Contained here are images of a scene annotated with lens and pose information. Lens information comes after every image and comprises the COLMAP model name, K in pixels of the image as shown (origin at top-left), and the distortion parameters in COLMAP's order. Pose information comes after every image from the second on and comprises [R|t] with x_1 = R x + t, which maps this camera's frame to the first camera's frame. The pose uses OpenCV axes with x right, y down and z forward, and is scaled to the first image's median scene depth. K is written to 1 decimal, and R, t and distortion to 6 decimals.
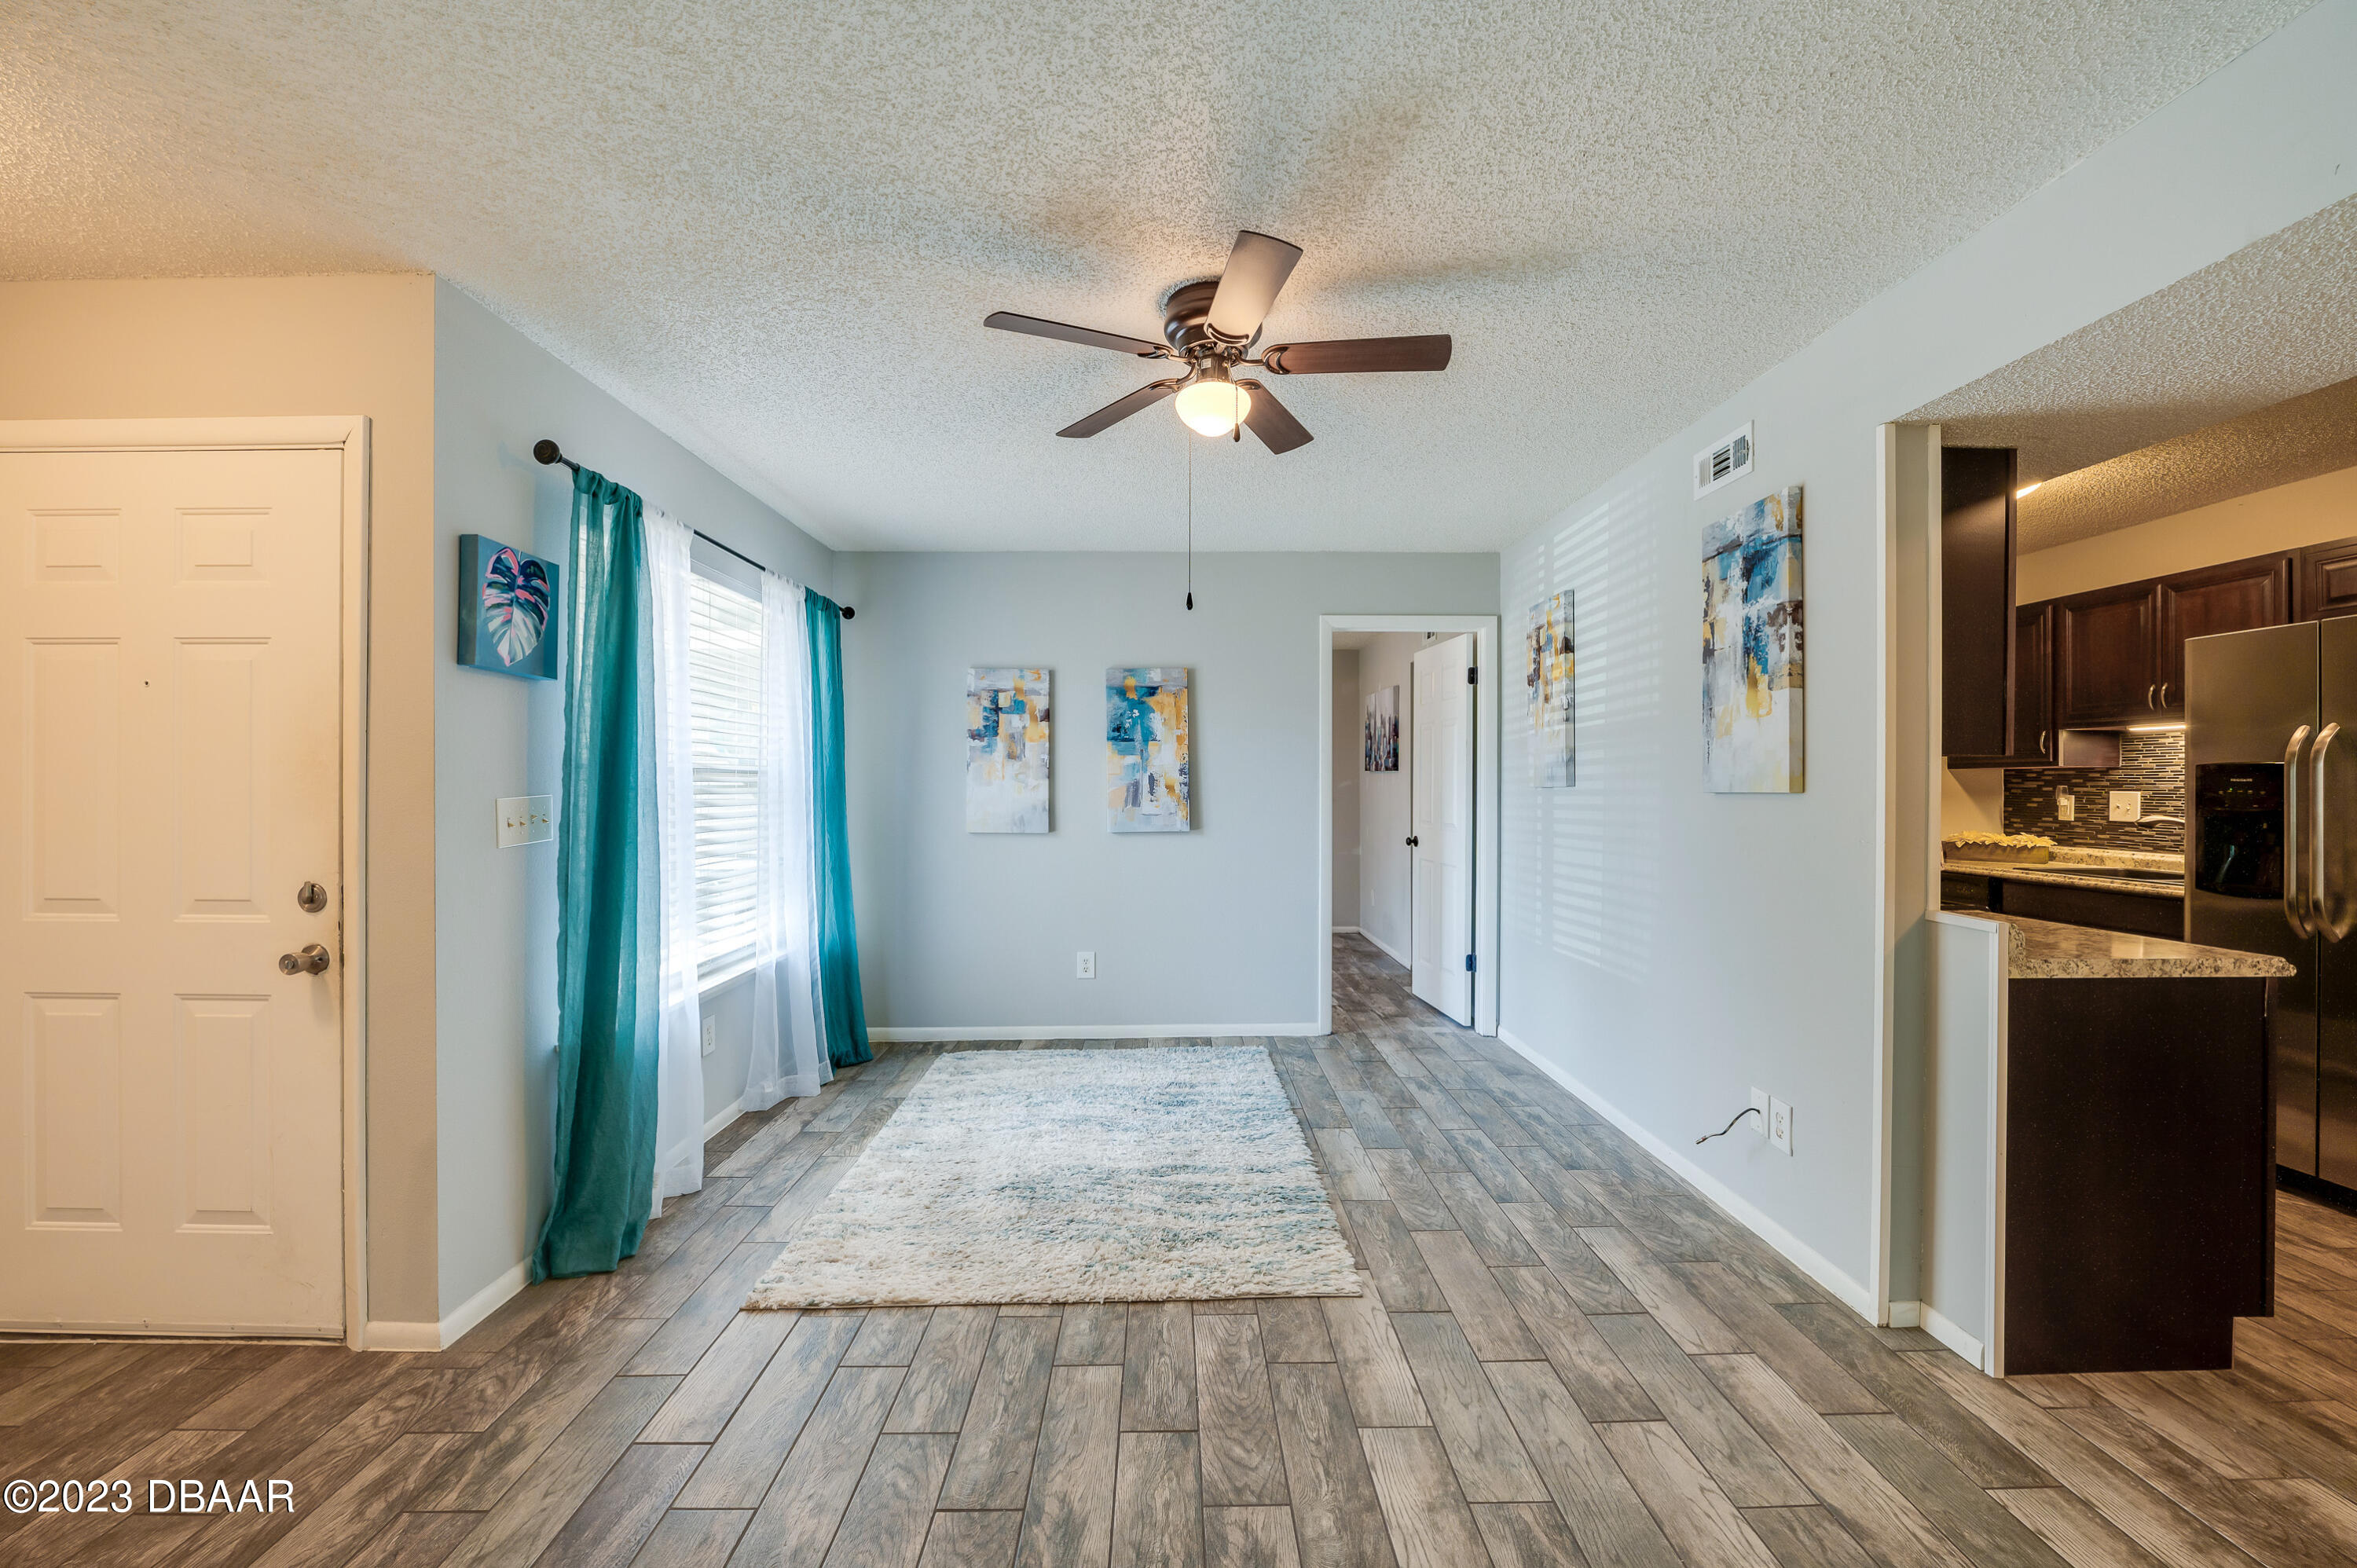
lens RADIAL K [[946.4, 0, 1170.0], [0, 946.4, 782.3], [0, 0, 1]] dist [-0.019975, 0.002086]
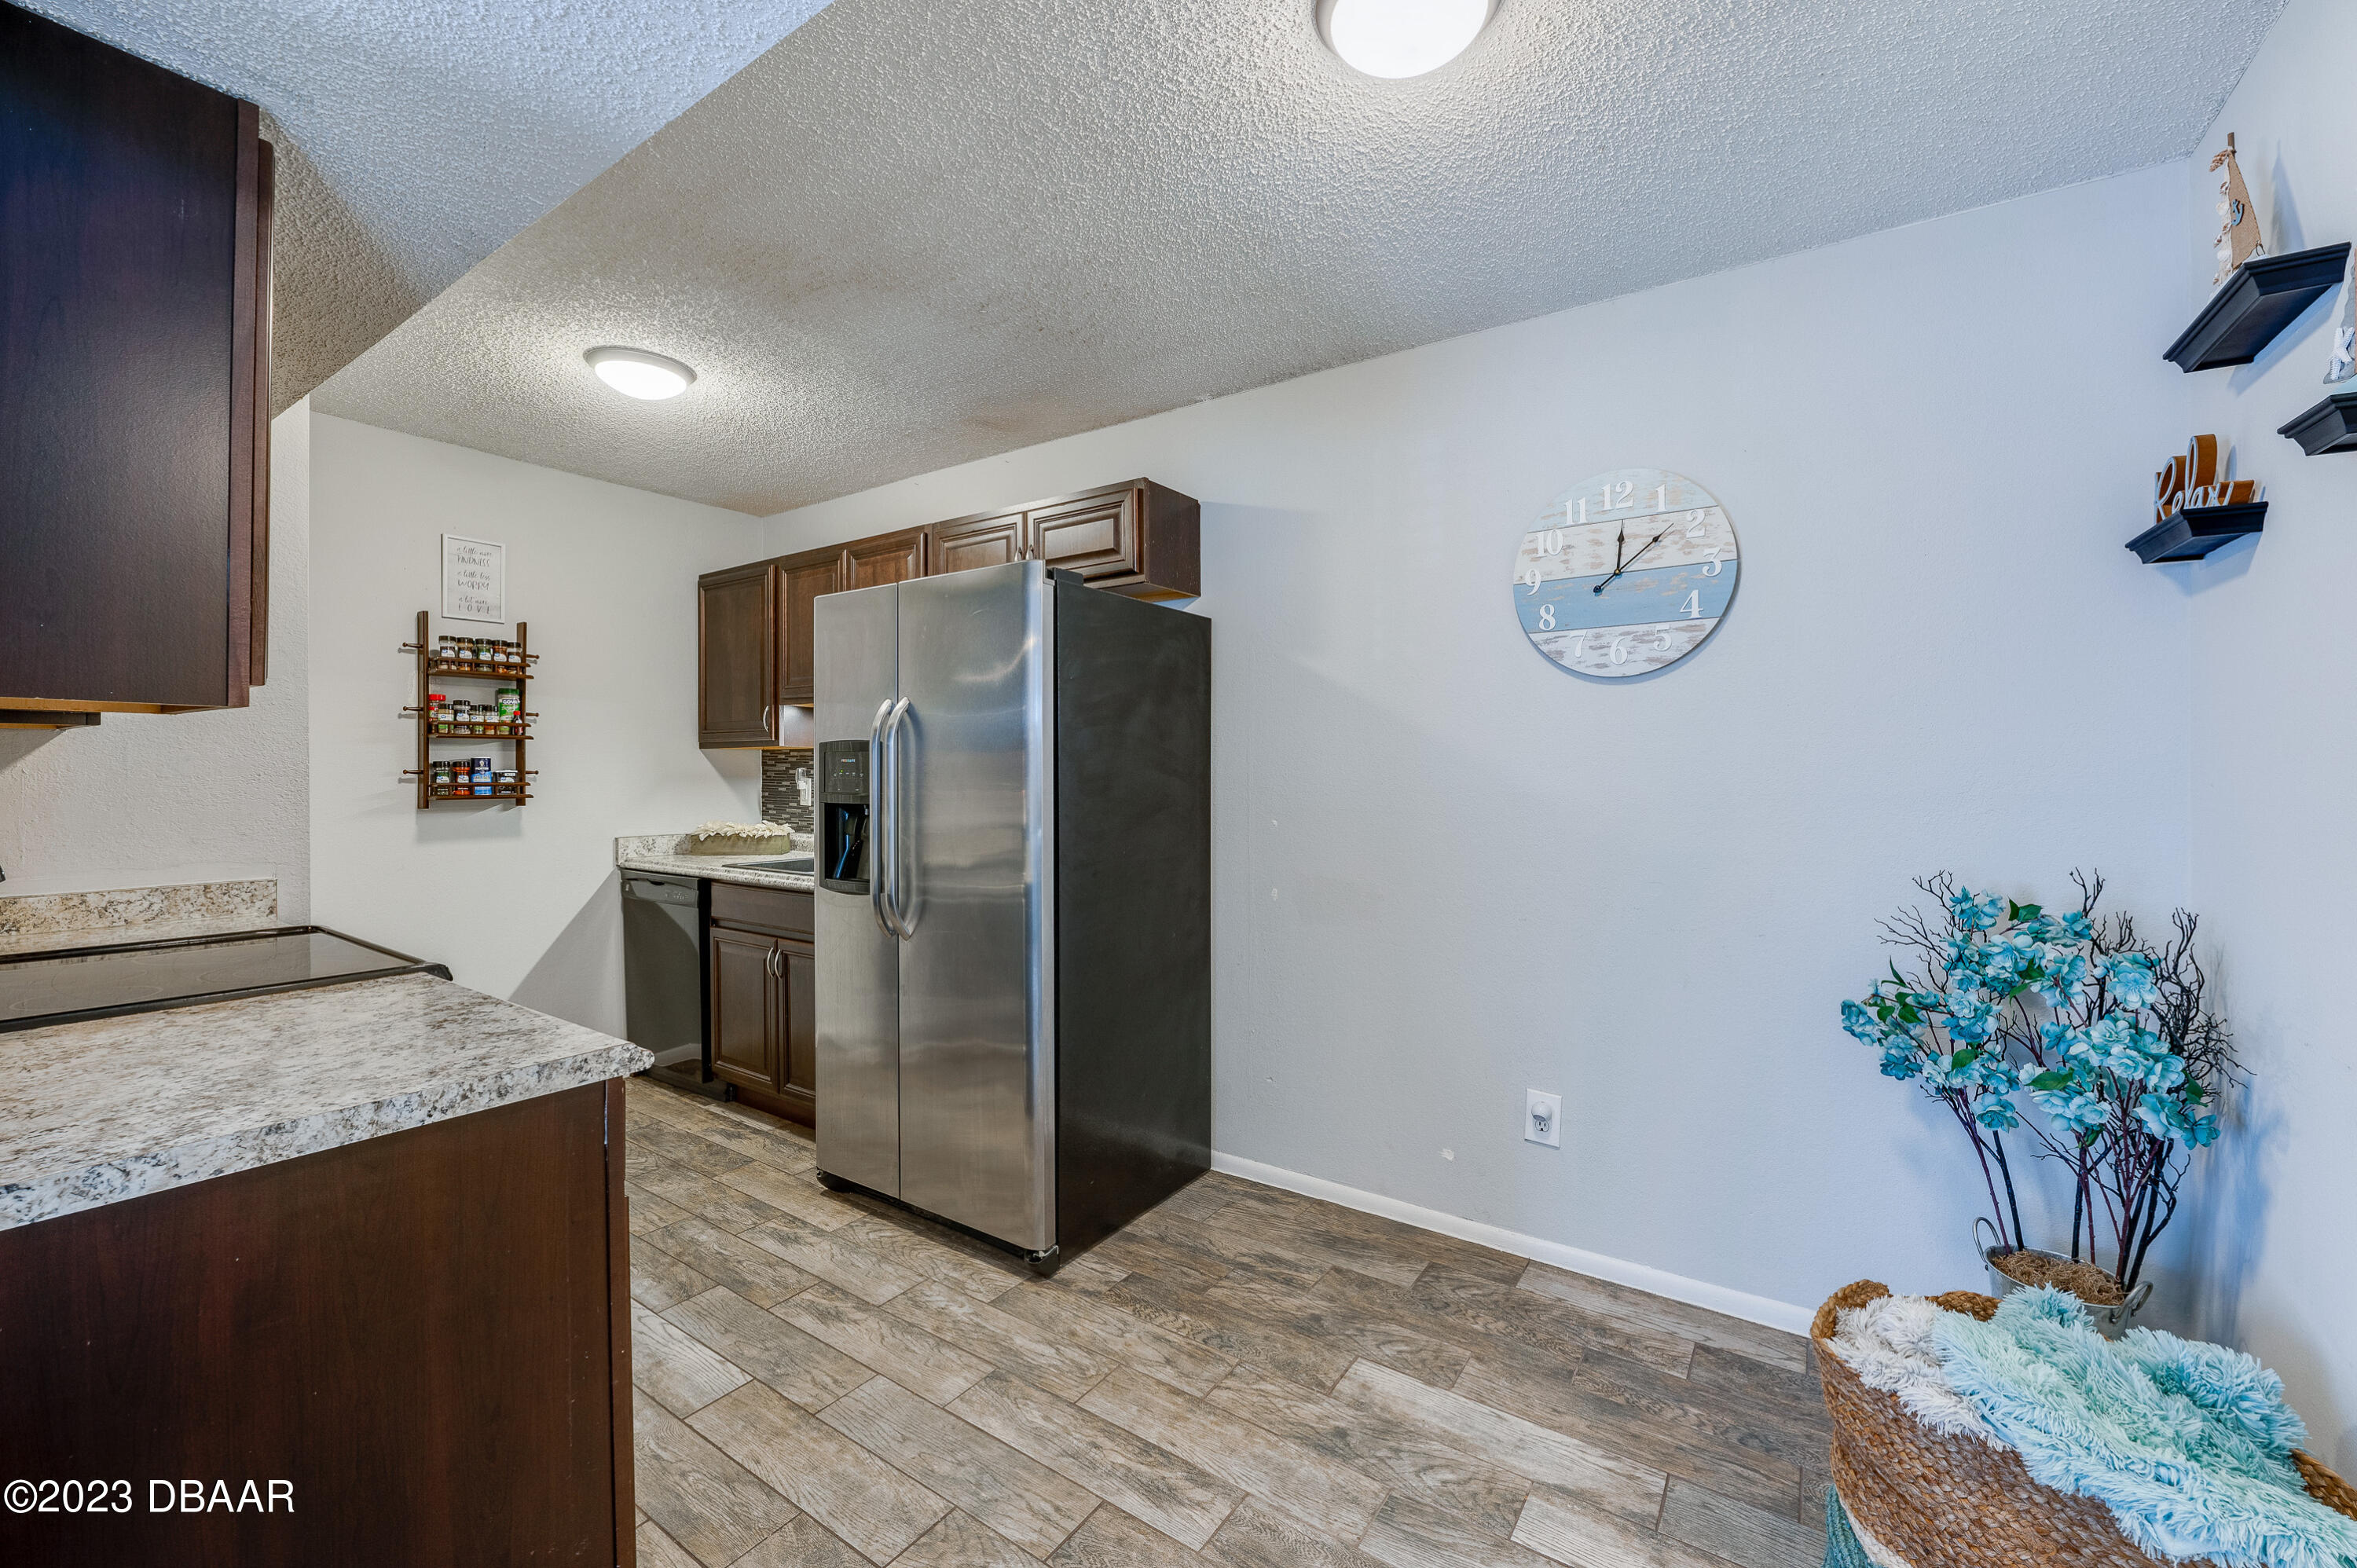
lens RADIAL K [[946.4, 0, 1185.8], [0, 946.4, 773.8], [0, 0, 1]] dist [-0.019975, 0.002086]
pose [[0.567537, -0.006189, 0.823325, 0.547968], [-0.000250, 0.999970, 0.007689, 0.003223], [-0.823348, -0.004570, 0.567519, 0.206193]]
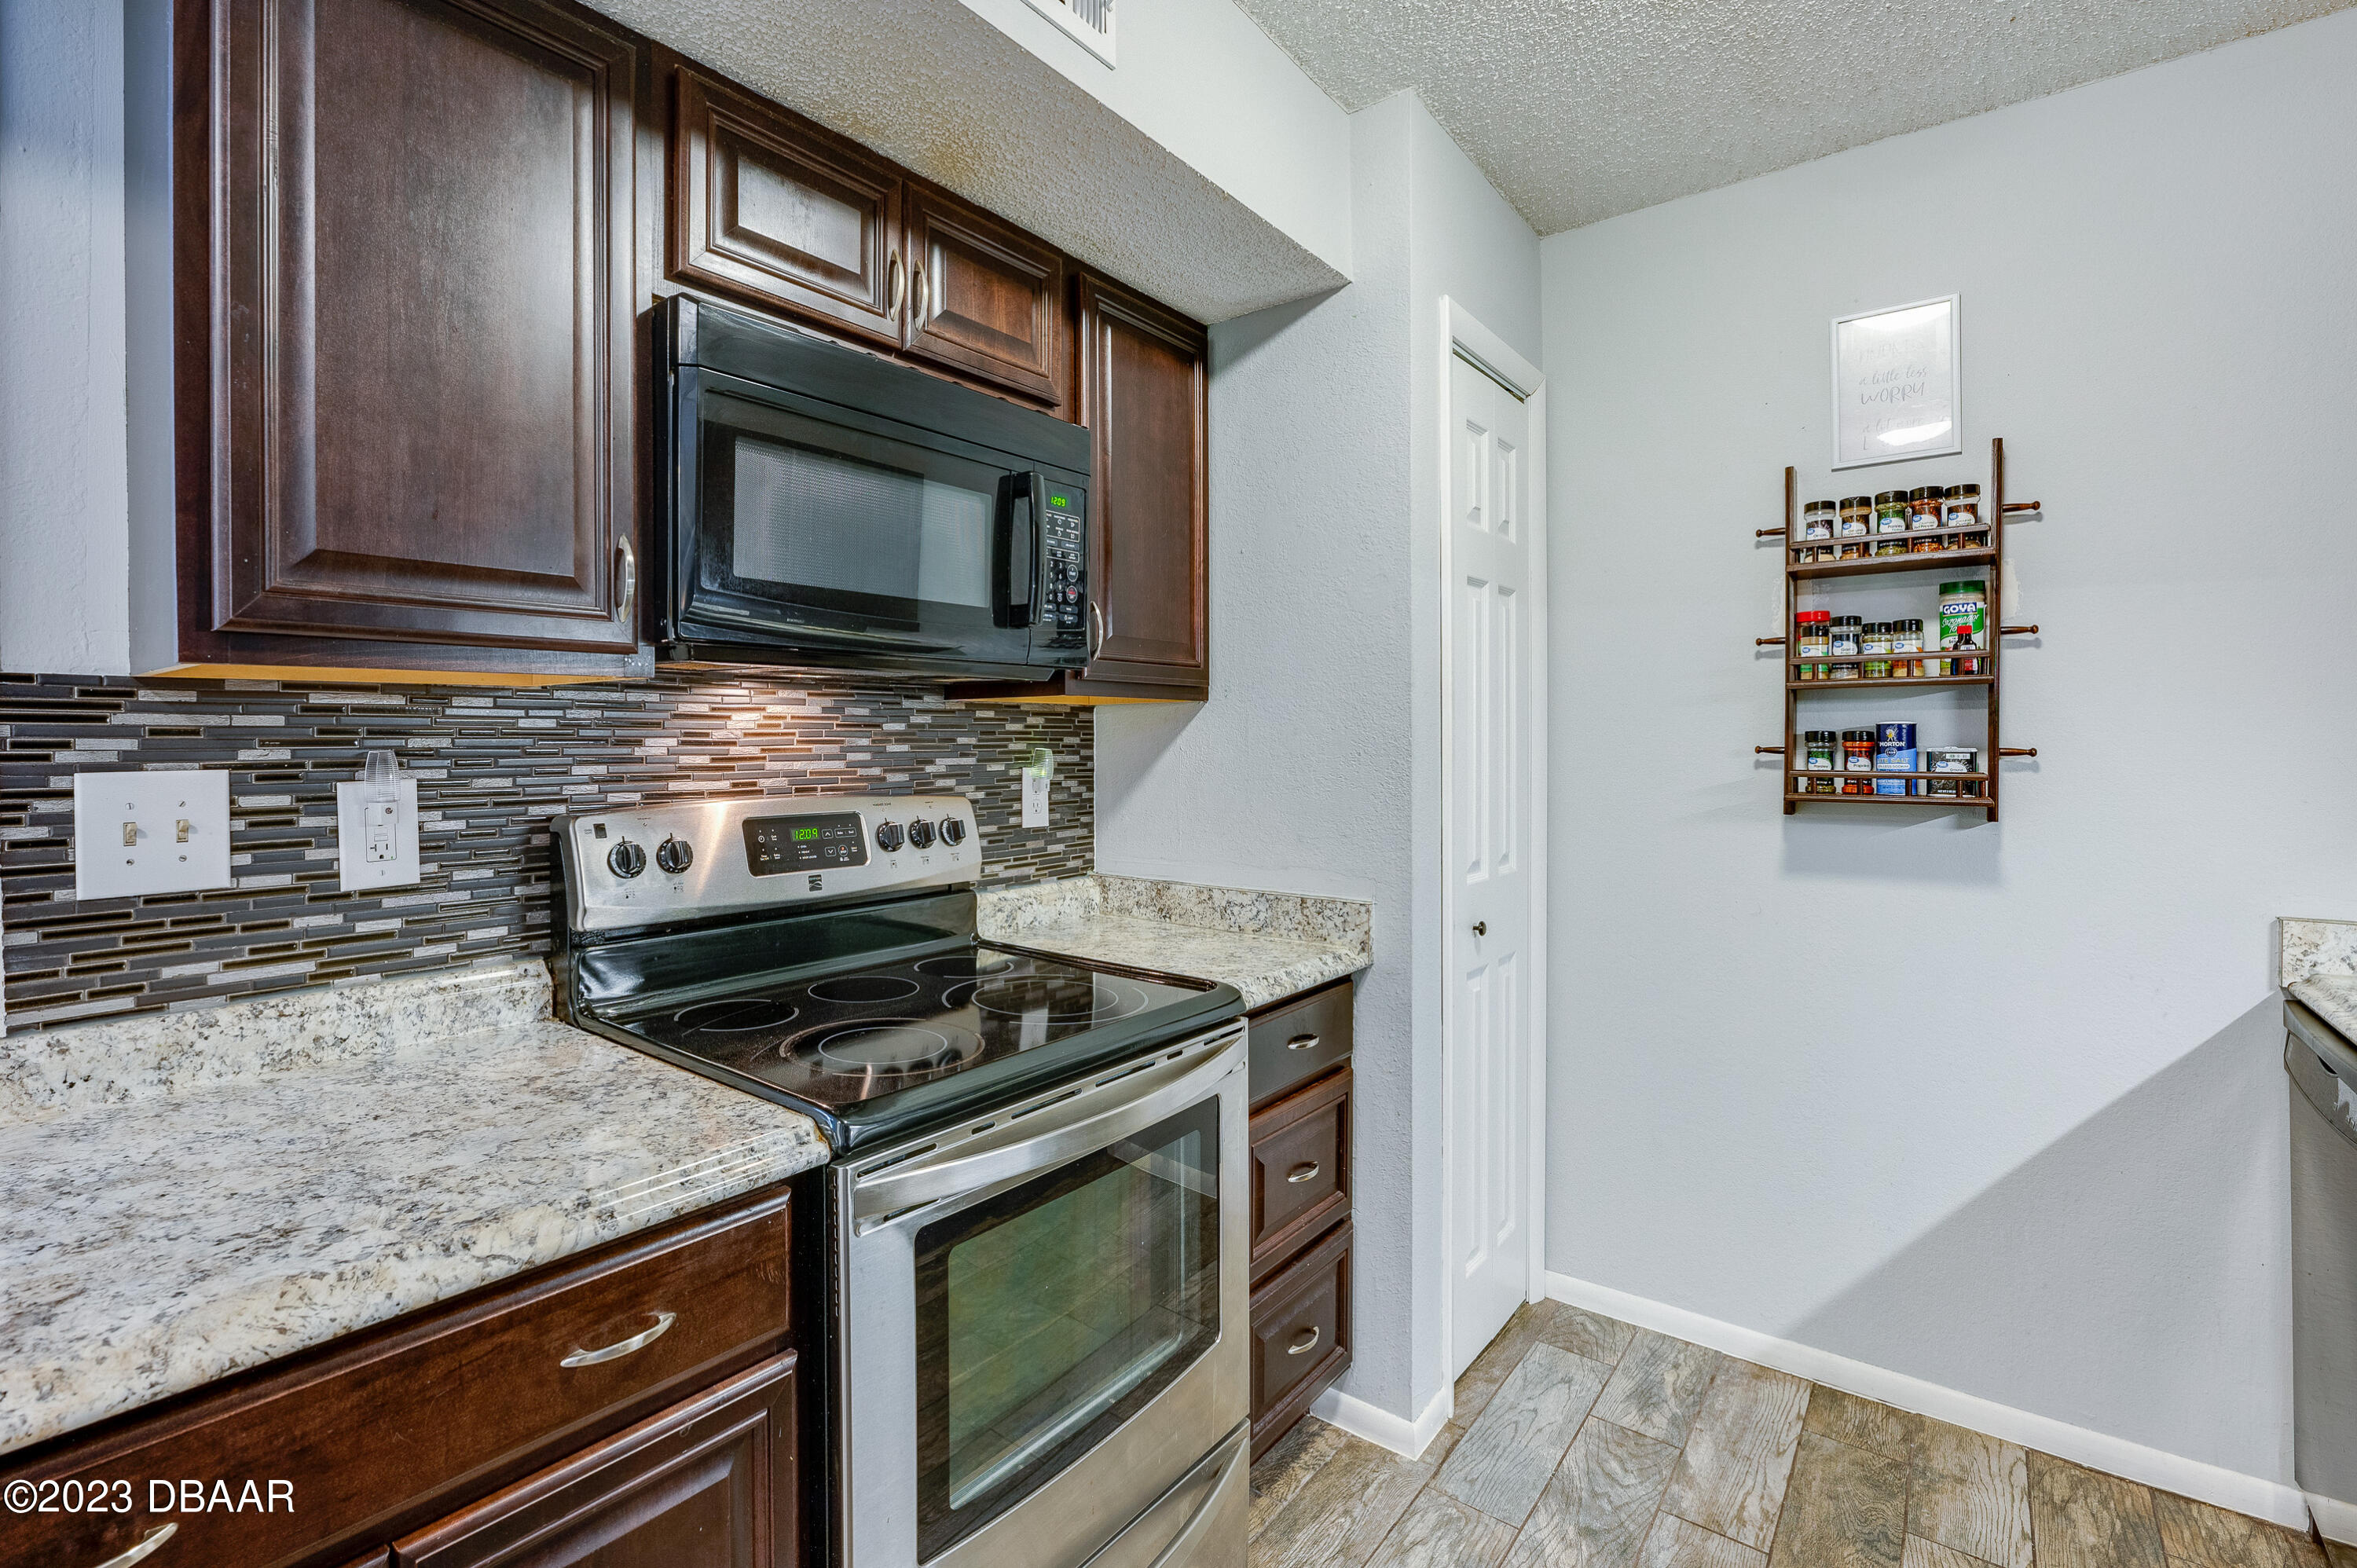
lens RADIAL K [[1075.7, 0, 1018.8], [0, 1075.7, 746.4], [0, 0, 1]] dist [-0.013808, 0.000581]
pose [[0.737141, 0.002404, -0.675734, 1.000101], [0.002392, 0.999978, 0.006168, 0.001566], [0.675734, -0.006163, 0.737120, 0.649174]]
